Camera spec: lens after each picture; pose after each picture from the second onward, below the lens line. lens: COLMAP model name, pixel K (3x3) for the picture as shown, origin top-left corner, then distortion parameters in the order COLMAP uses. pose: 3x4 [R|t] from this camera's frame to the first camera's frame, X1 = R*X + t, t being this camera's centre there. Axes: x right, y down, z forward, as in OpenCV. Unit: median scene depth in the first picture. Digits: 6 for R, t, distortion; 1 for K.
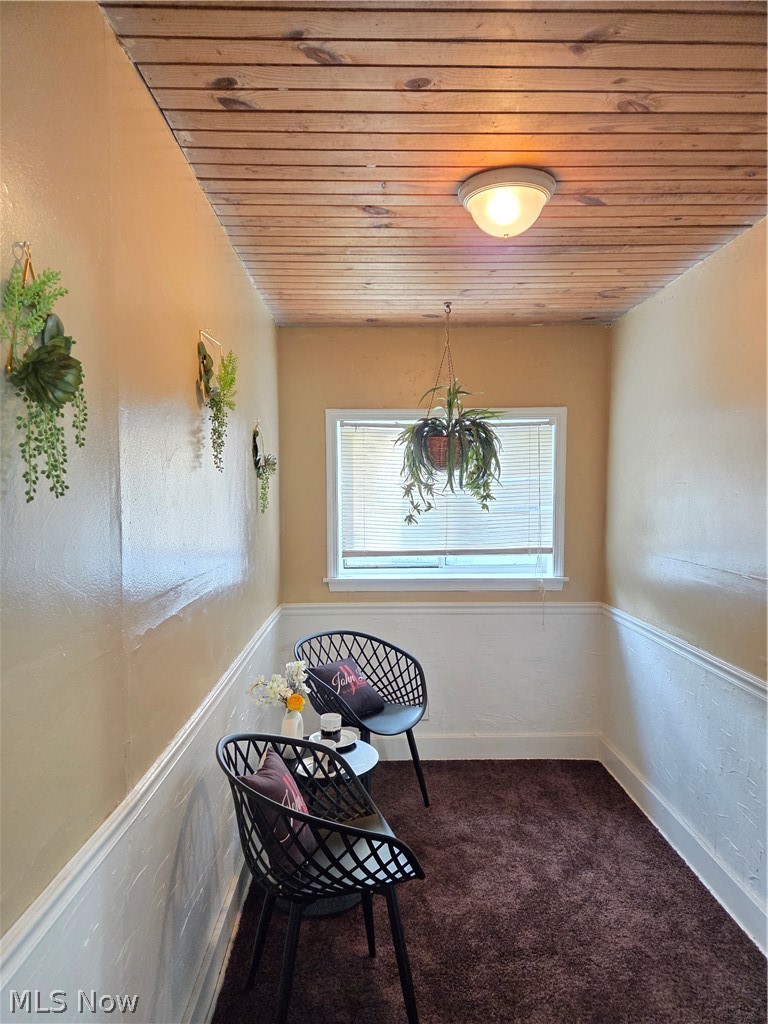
lens RADIAL K [[687.6, 0, 387.1], [0, 687.6, 513.4], [0, 0, 1]] dist [0.002251, -0.001566]
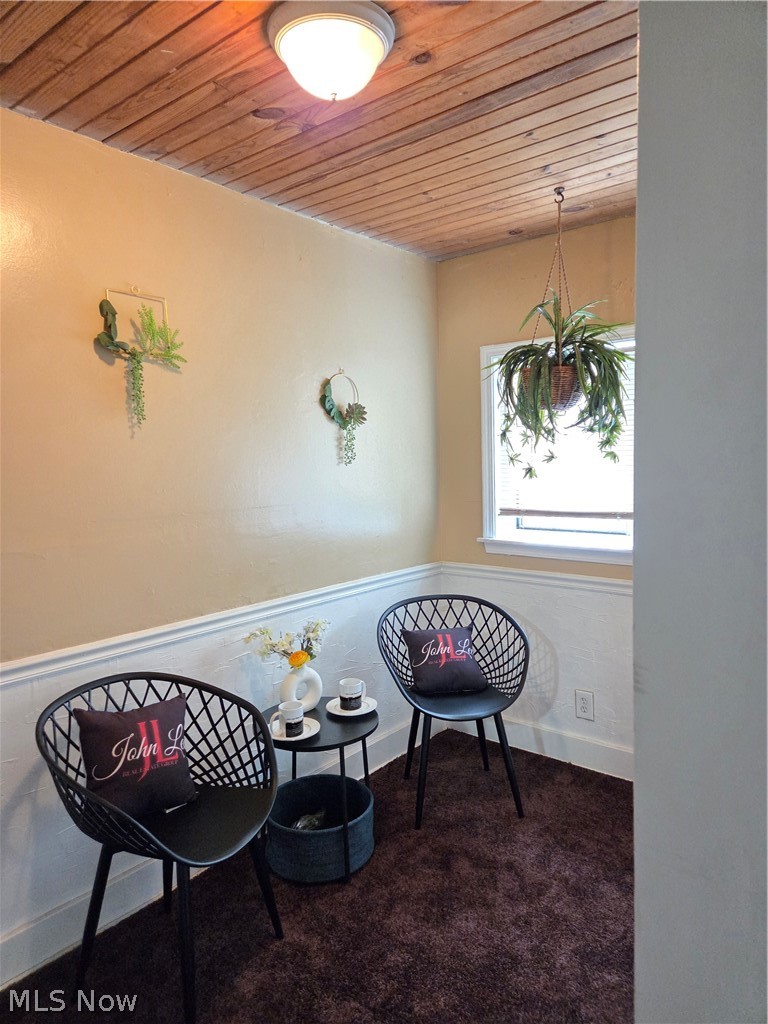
lens RADIAL K [[687.6, 0, 385.3], [0, 687.6, 508.0], [0, 0, 1]] dist [0.002251, -0.001566]
pose [[0.762871, 0.036508, -0.645520, 0.452259], [0.000197, 0.998391, 0.056697, 0.005951], [0.646551, -0.043380, 0.761636, 0.274965]]
